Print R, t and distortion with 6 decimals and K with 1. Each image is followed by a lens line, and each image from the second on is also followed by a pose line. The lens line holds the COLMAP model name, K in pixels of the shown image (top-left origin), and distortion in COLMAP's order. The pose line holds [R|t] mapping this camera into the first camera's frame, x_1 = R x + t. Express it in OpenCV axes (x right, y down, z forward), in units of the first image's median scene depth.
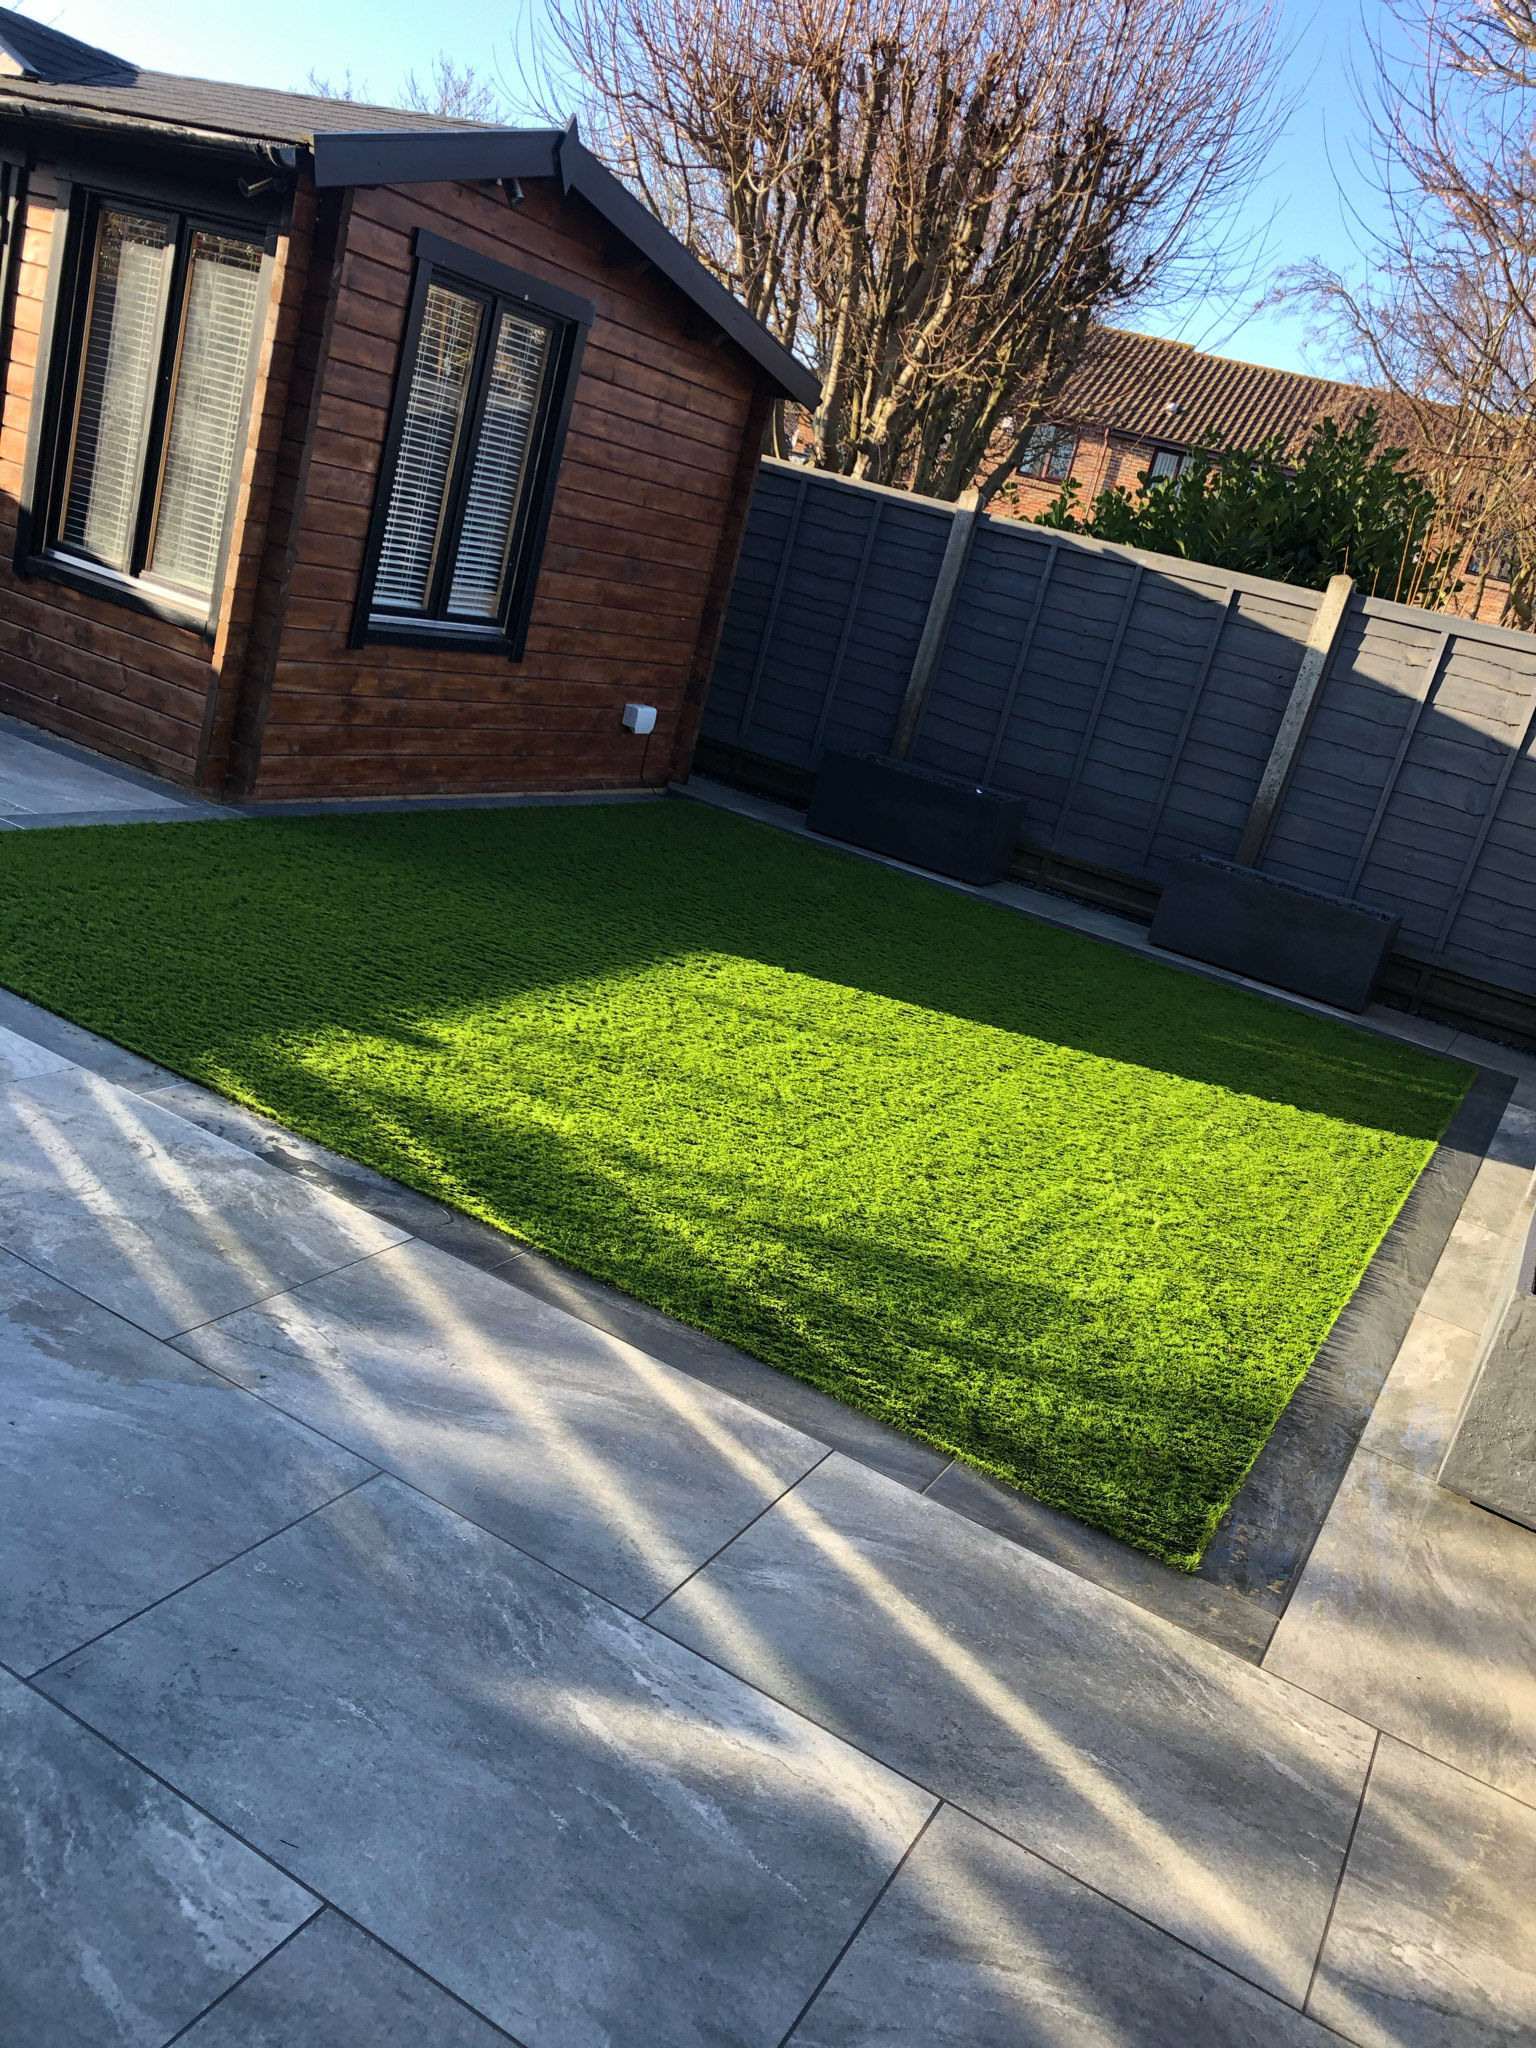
lens RADIAL K [[1660.3, 0, 780.7], [0, 1660.3, 997.6], [0, 0, 1]] dist [0.043539, -0.046253]
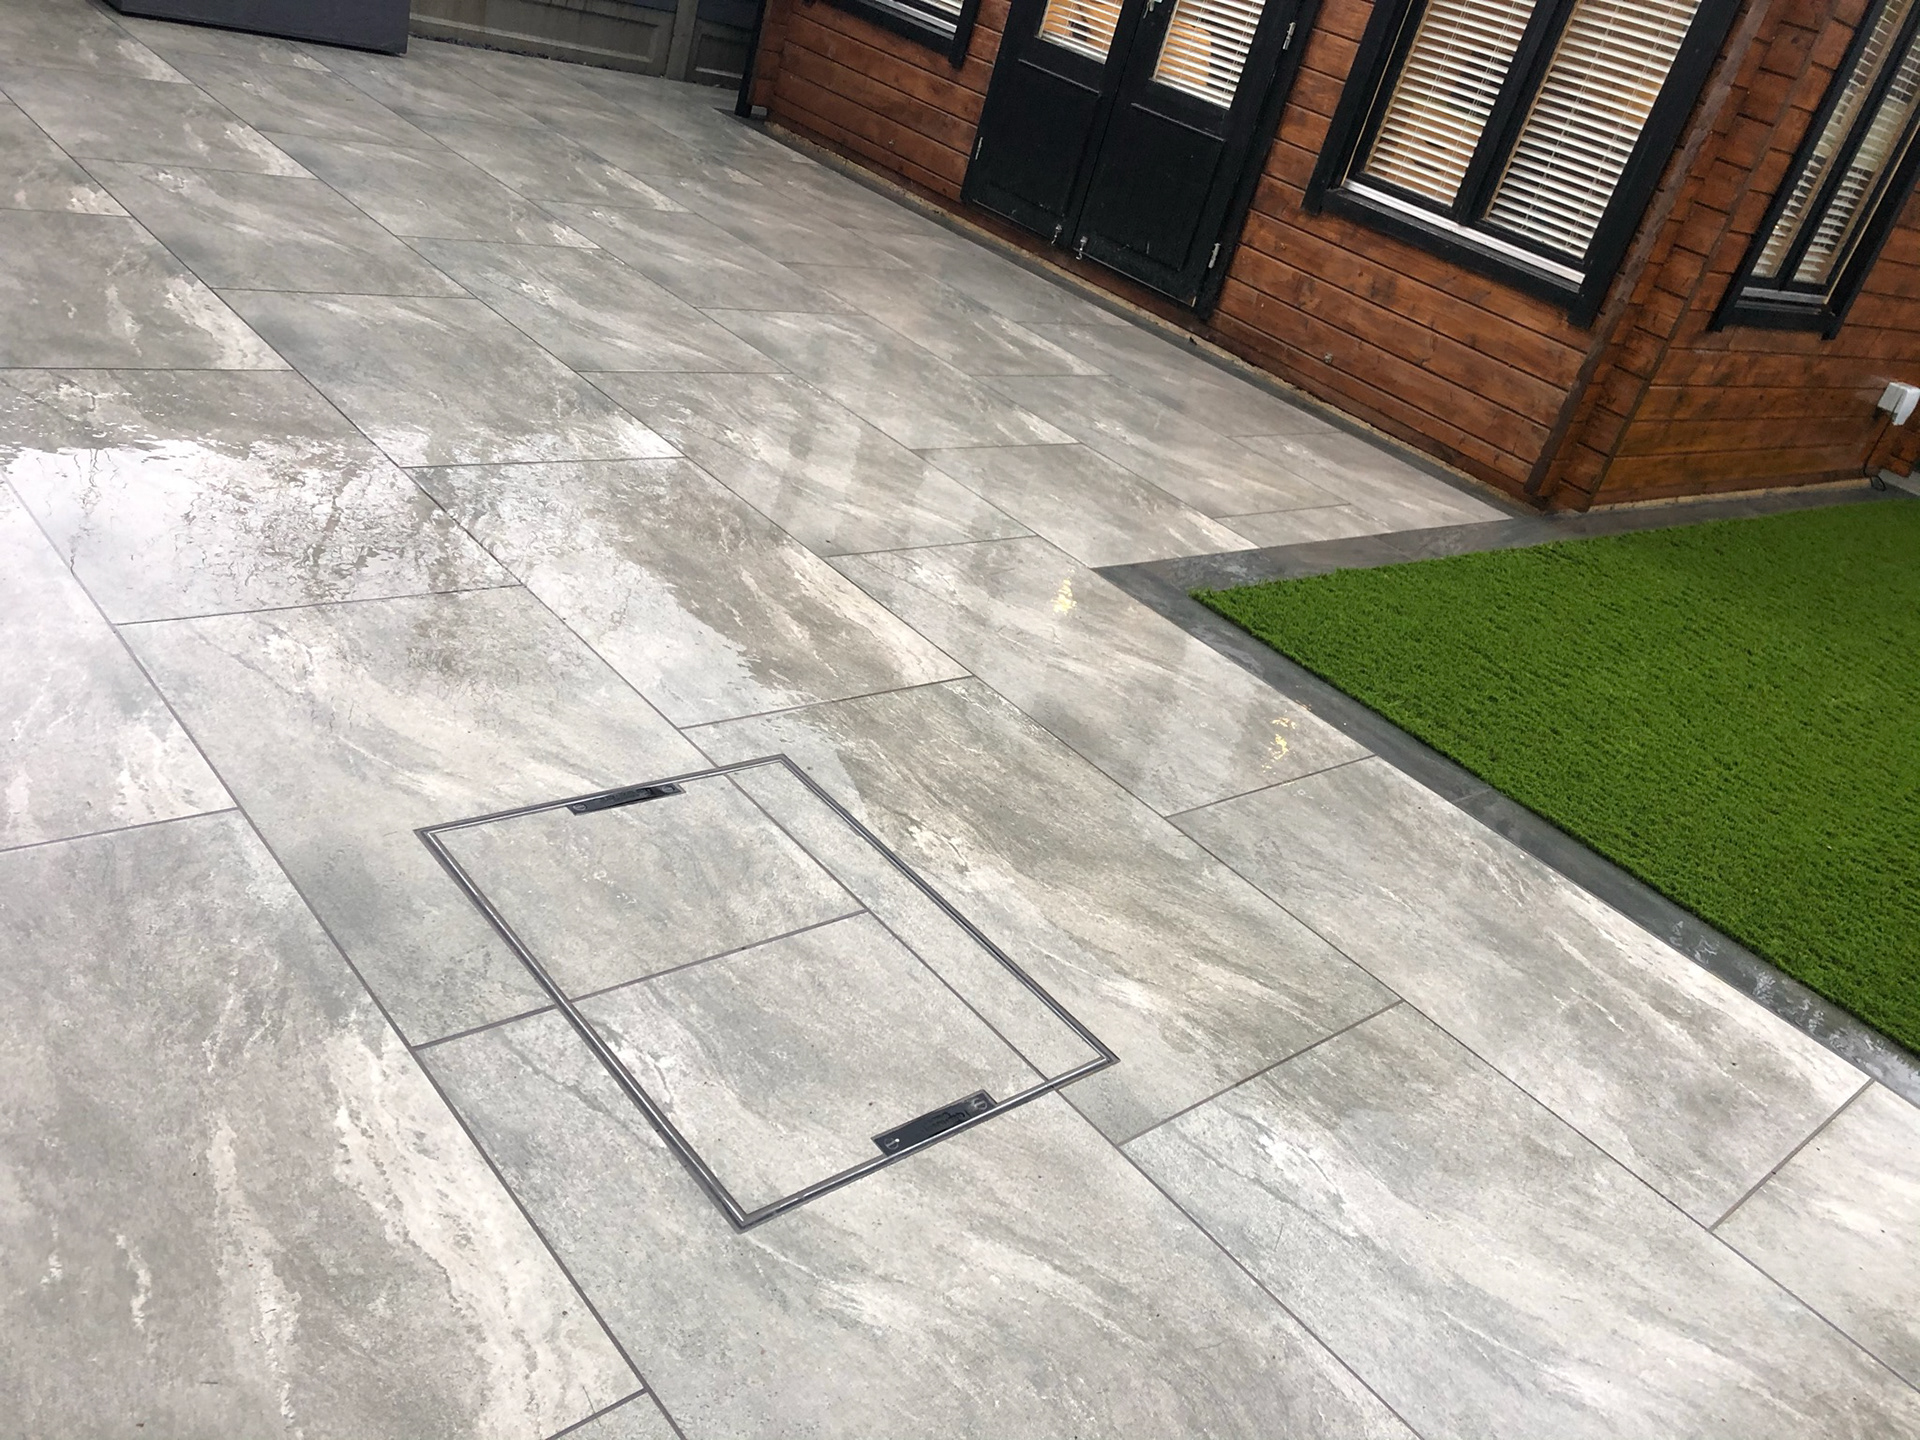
lens RADIAL K [[1556.5, 0, 968.0], [0, 1556.5, 695.6], [0, 0, 1]] dist [0.043539, -0.046253]
pose [[0.944011, 0.160292, -0.288356, -0.331078], [-0.127918, 0.983499, 0.127935, -0.082018], [0.304105, -0.083886, 0.948938, 0.147663]]
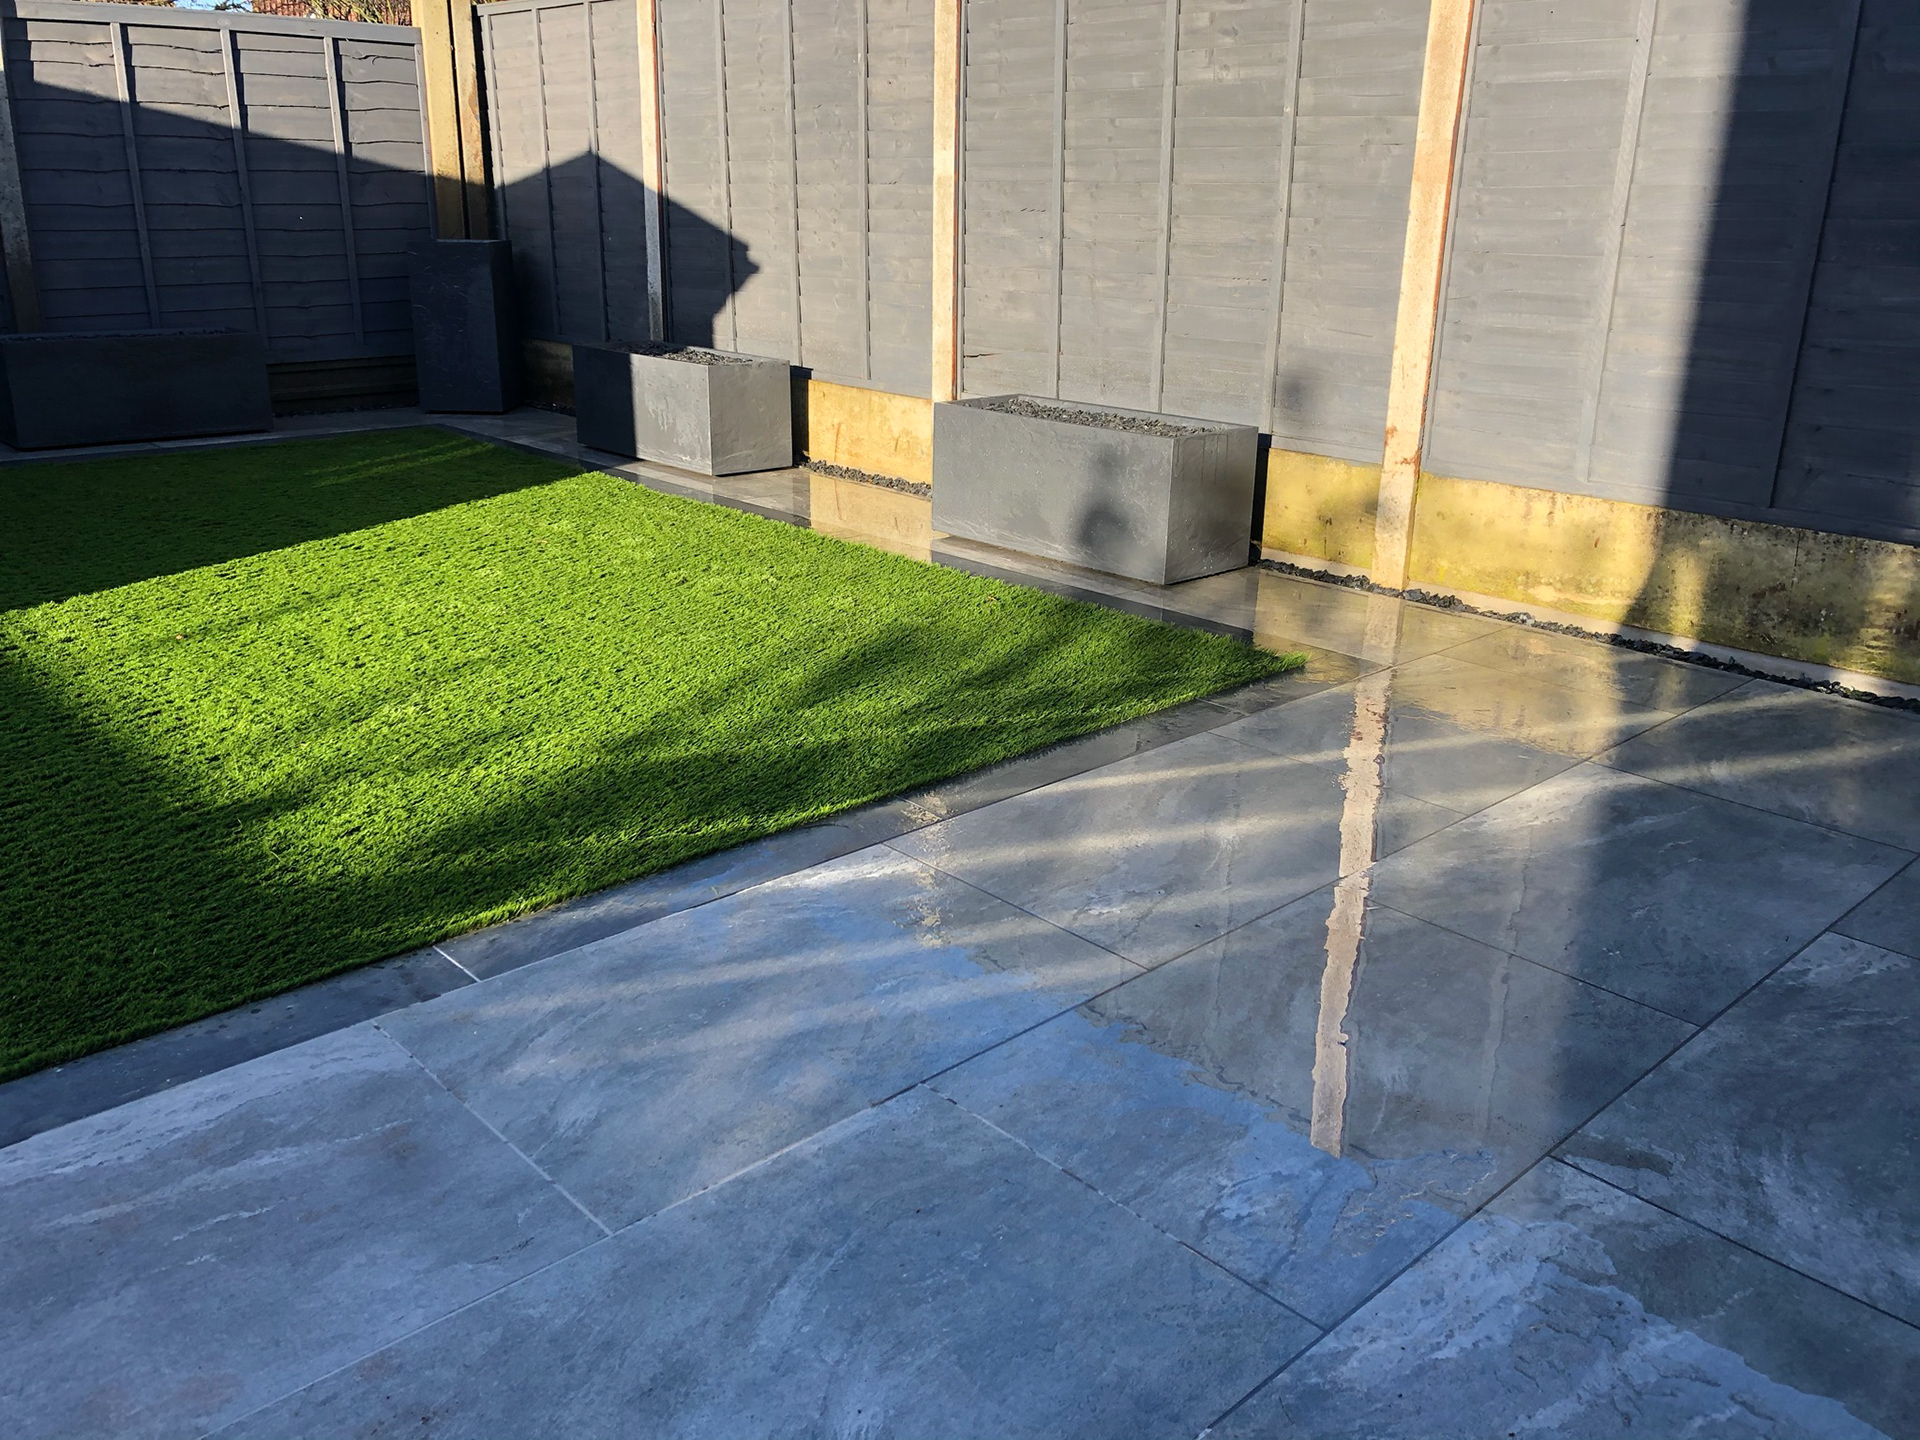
lens RADIAL K [[1556.5, 0, 947.8], [0, 1556.5, 717.0], [0, 0, 1]] dist [0.043539, -0.046253]
pose [[0.314566, -0.518459, 0.795141, -0.414816], [0.320205, 0.846523, 0.425285, -0.130961], [-0.893598, 0.120828, 0.432301, 0.284353]]
